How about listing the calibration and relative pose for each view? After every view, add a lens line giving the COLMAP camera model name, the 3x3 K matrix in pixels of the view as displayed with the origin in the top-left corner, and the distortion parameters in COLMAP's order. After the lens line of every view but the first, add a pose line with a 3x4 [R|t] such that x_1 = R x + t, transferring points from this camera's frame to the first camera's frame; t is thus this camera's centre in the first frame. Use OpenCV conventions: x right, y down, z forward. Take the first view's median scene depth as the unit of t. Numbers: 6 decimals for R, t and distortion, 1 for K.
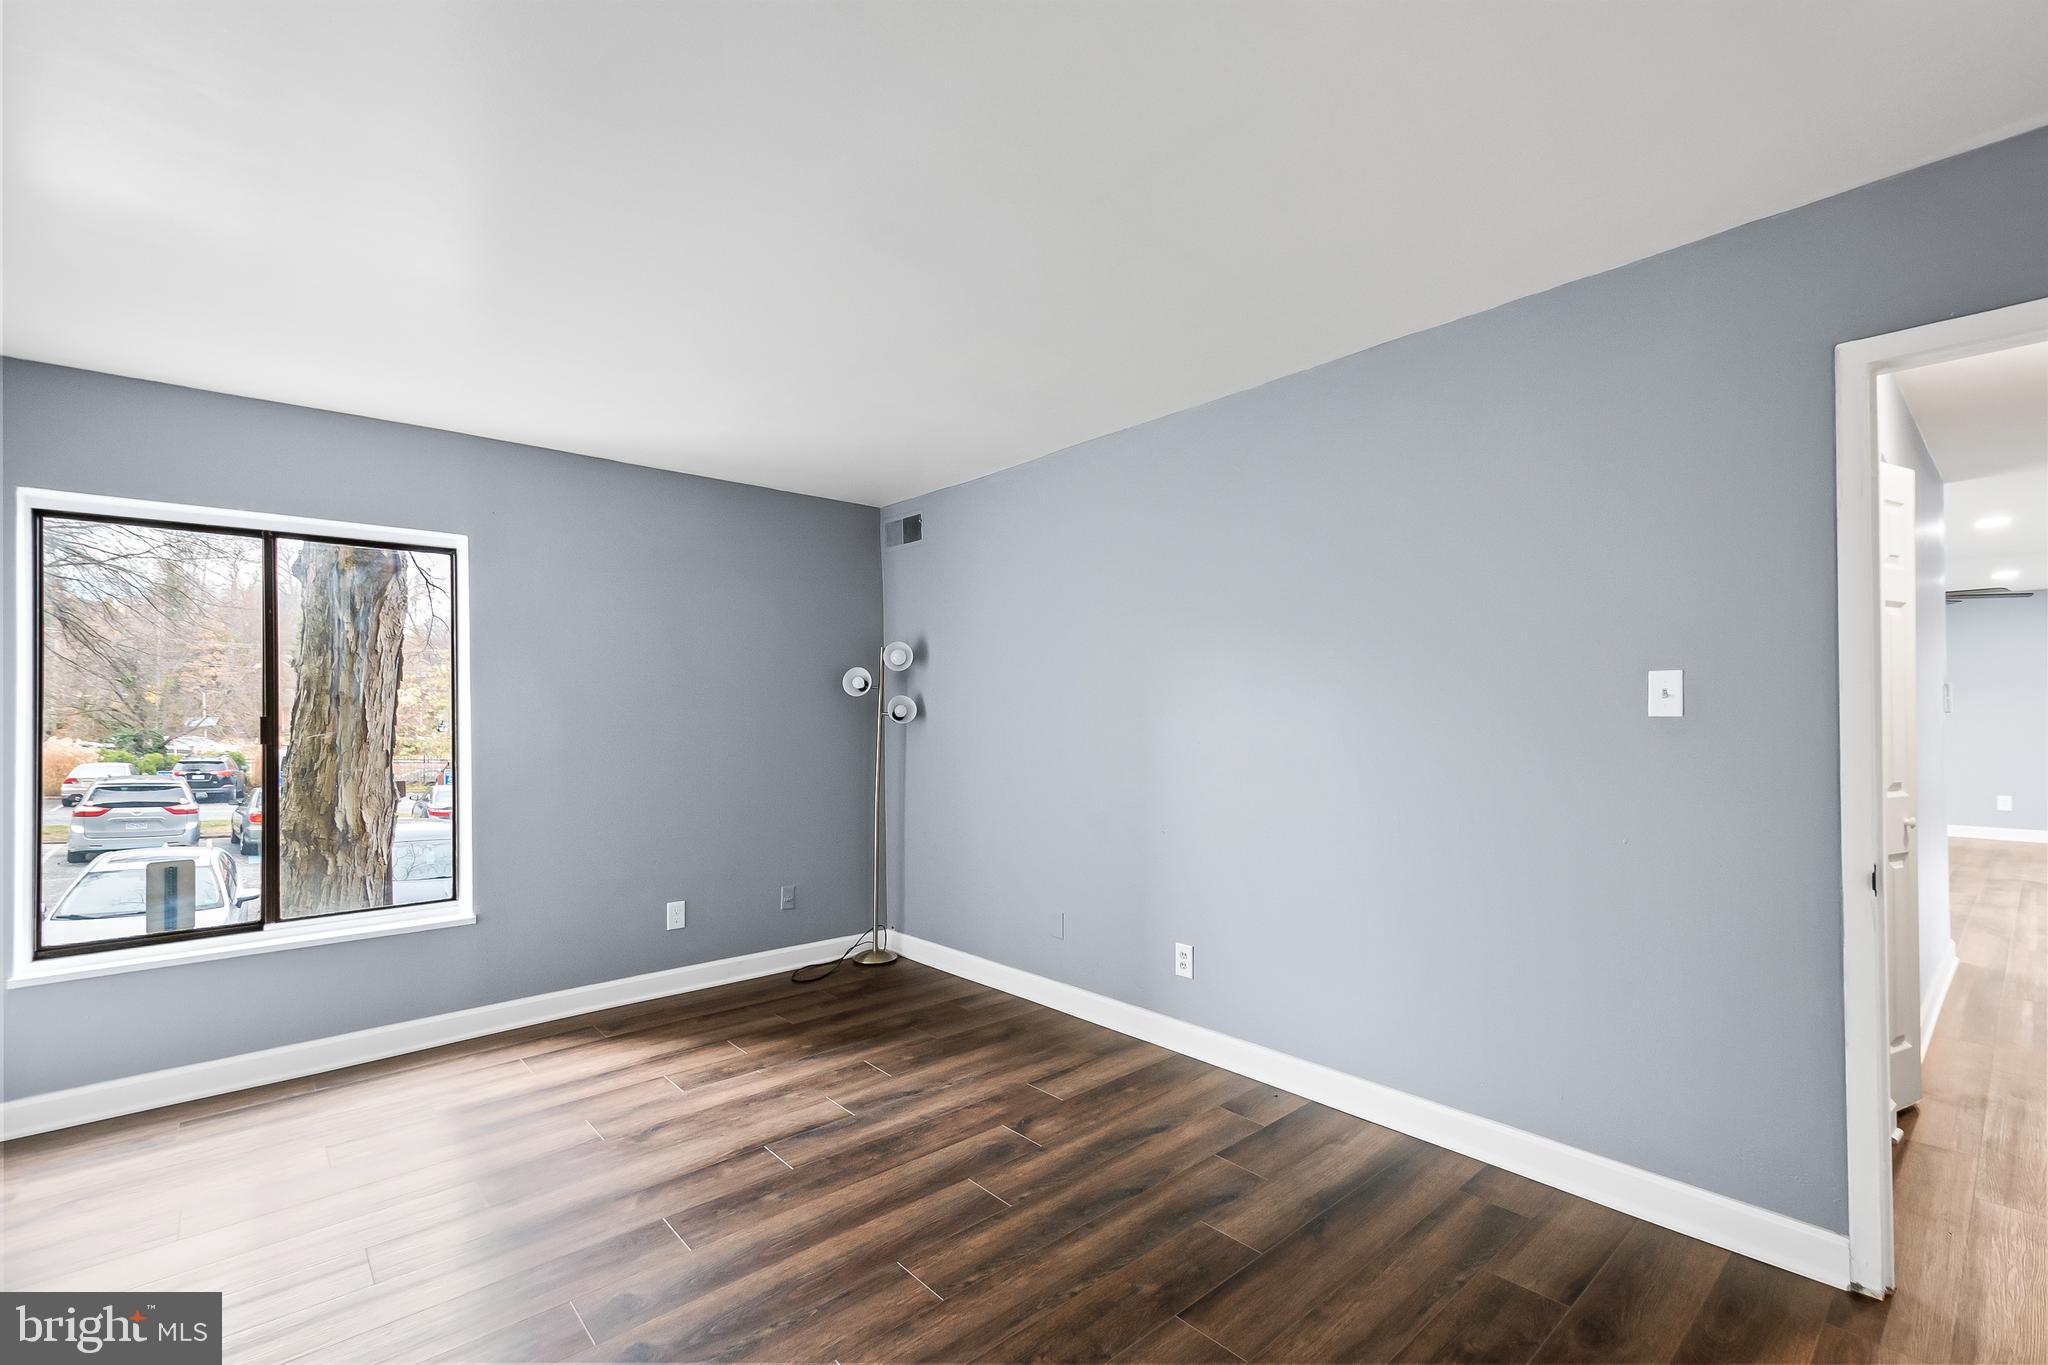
lens RADIAL K [[899.7, 0, 1041.9], [0, 899.7, 710.3], [0, 0, 1]] dist [0.009867, -0.001004]
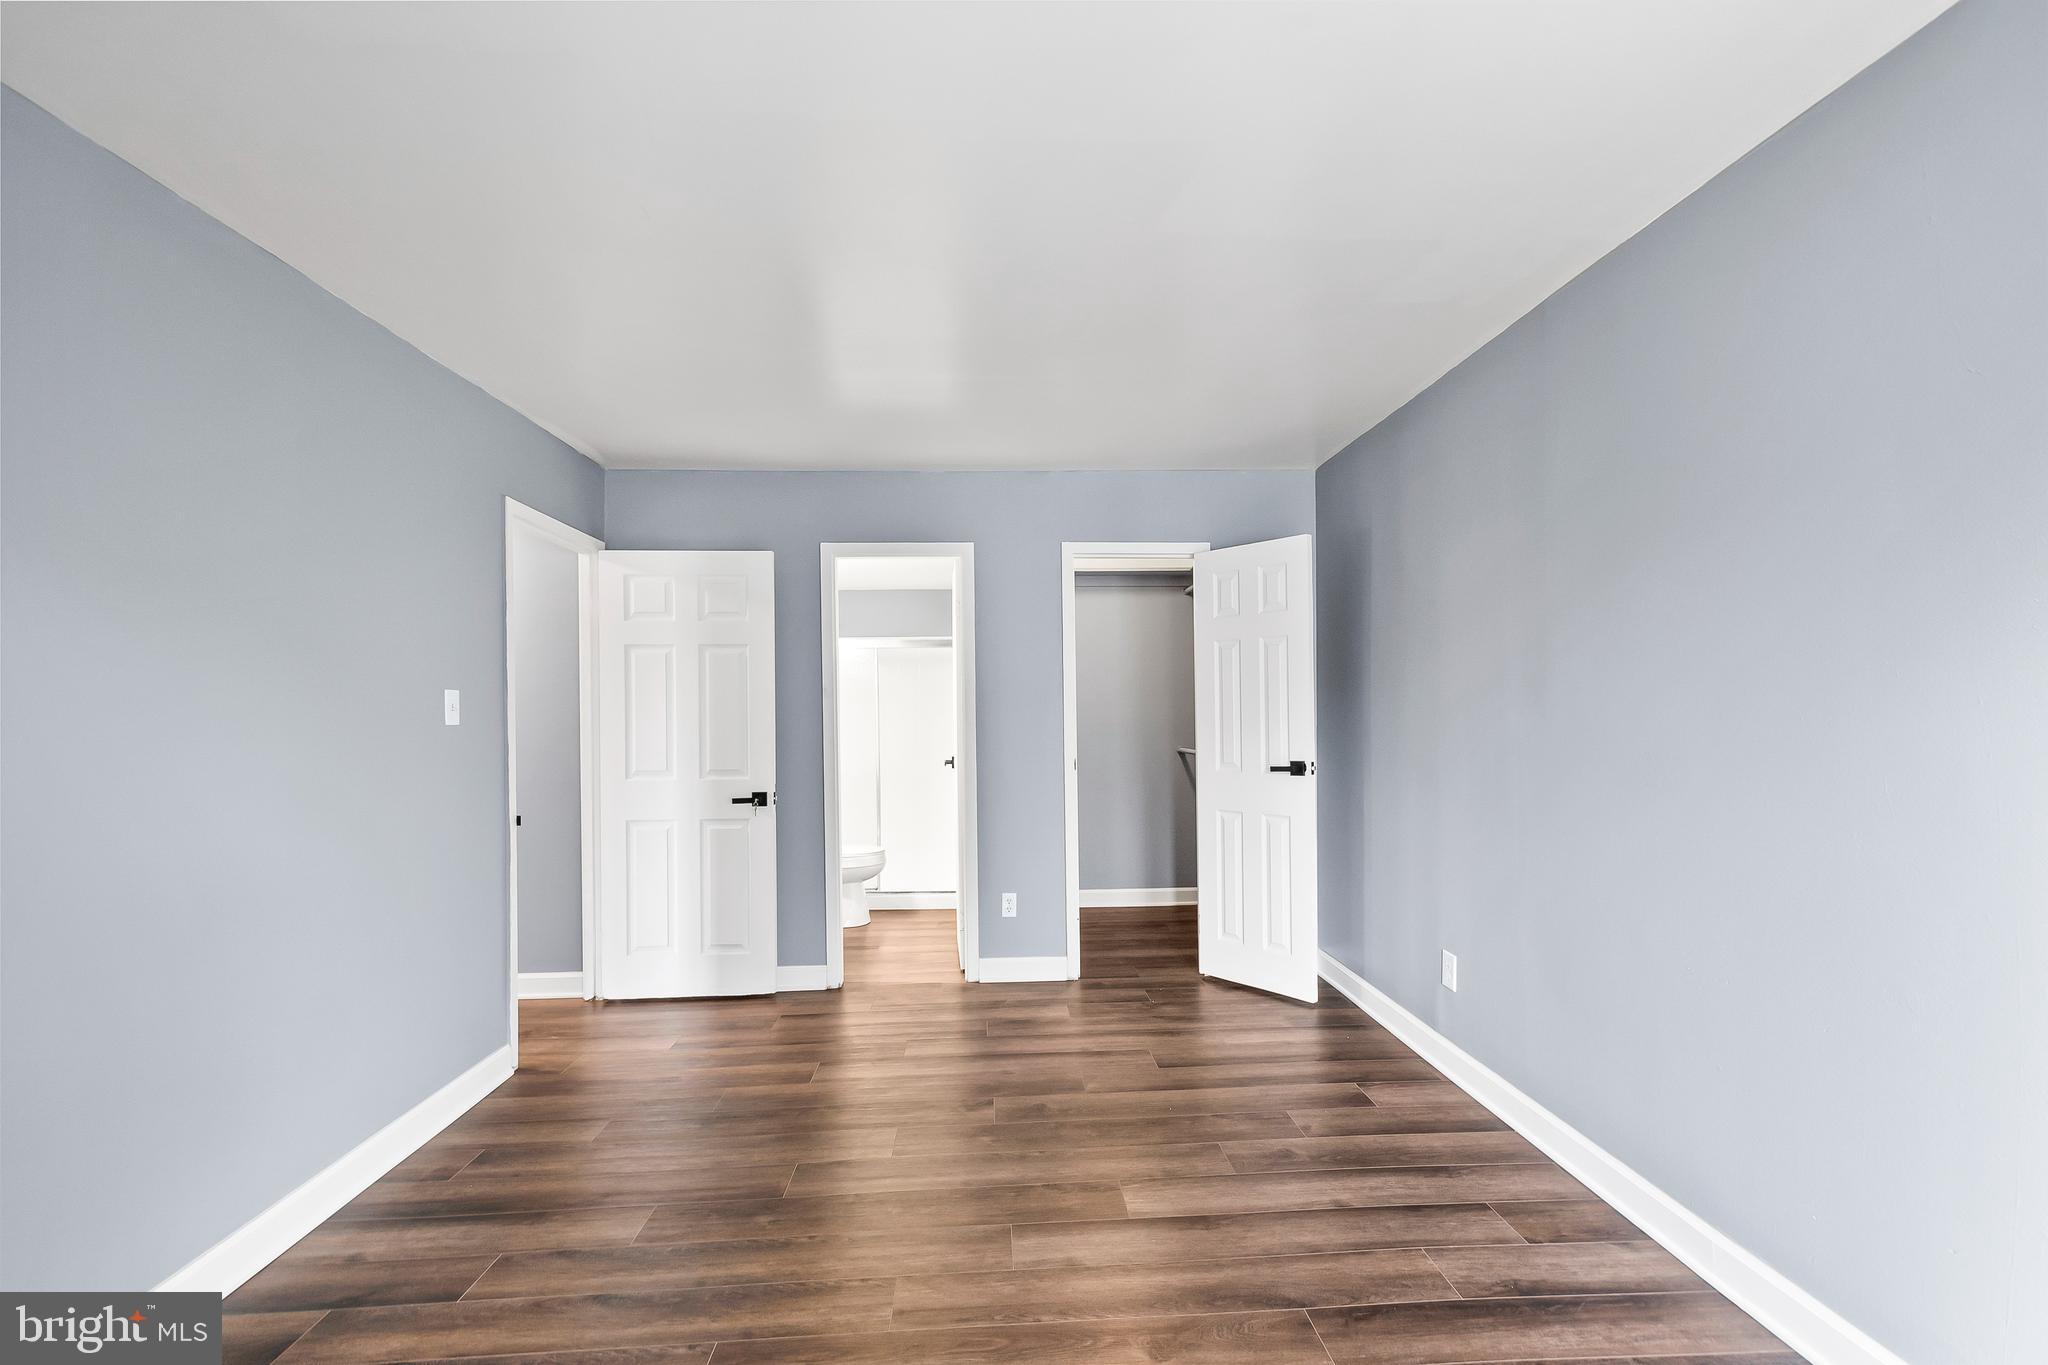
lens RADIAL K [[896.1, 0, 1037.7], [0, 896.1, 711.1], [0, 0, 1]] dist [0.011165, -0.001039]
pose [[-0.783274, 0.021608, 0.621301, -0.519514], [0.016549, 0.999766, -0.013906, 0.011673], [-0.621456, -0.000611, -0.783449, 0.996542]]
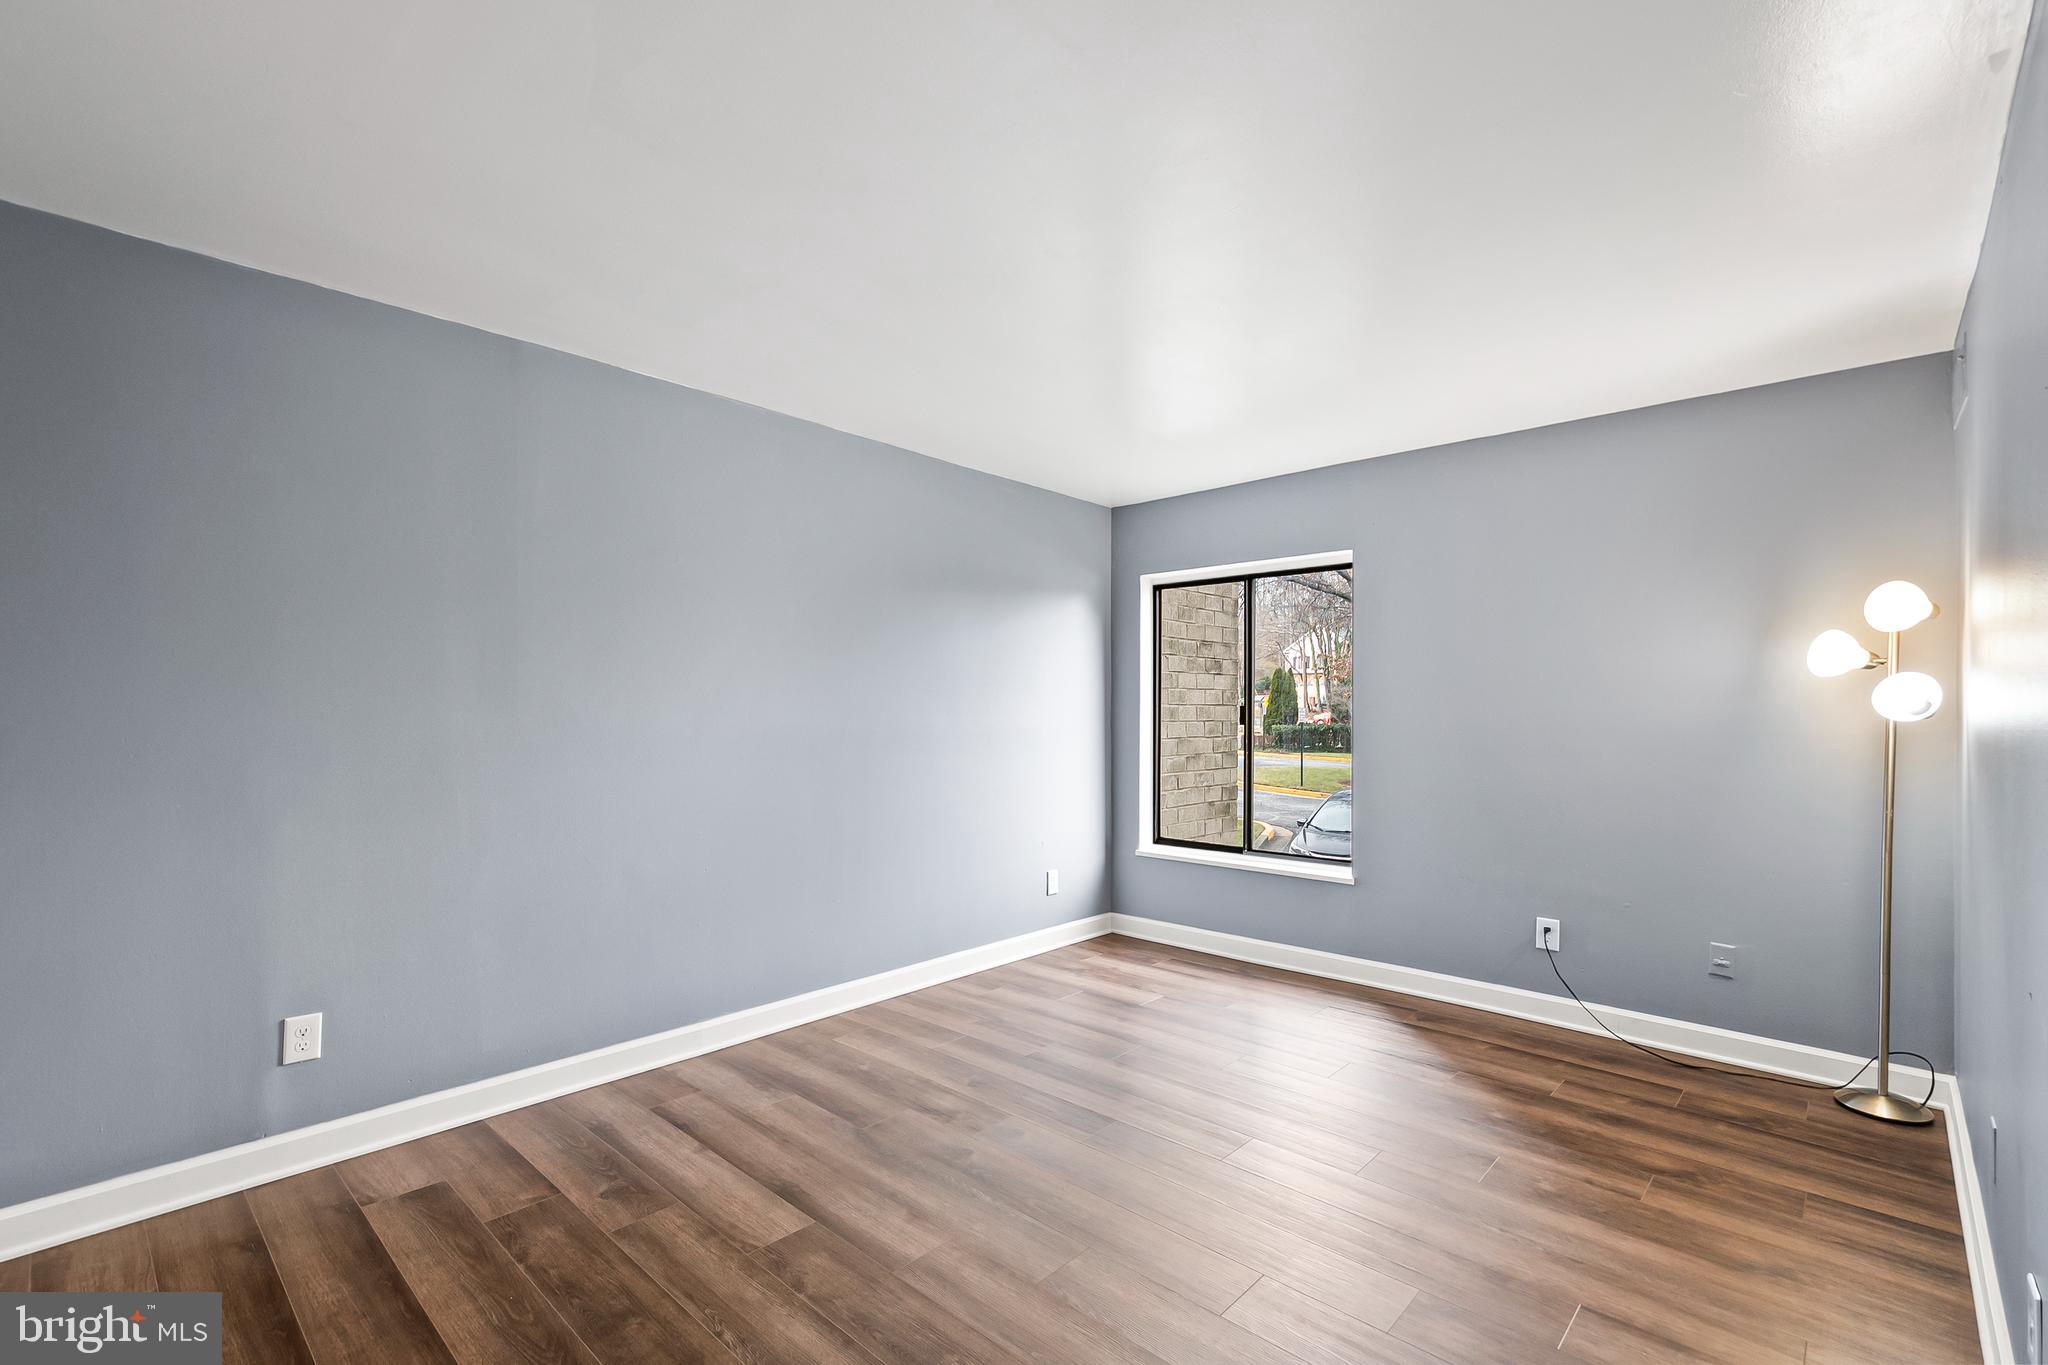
lens RADIAL K [[896.1, 0, 1037.7], [0, 896.1, 711.1], [0, 0, 1]] dist [0.011165, -0.001039]
pose [[0.099959, 0.009096, -0.994950, 0.515329], [0.001871, 0.999955, 0.009330, 0.002217], [0.994990, -0.002794, 0.099937, 0.527264]]
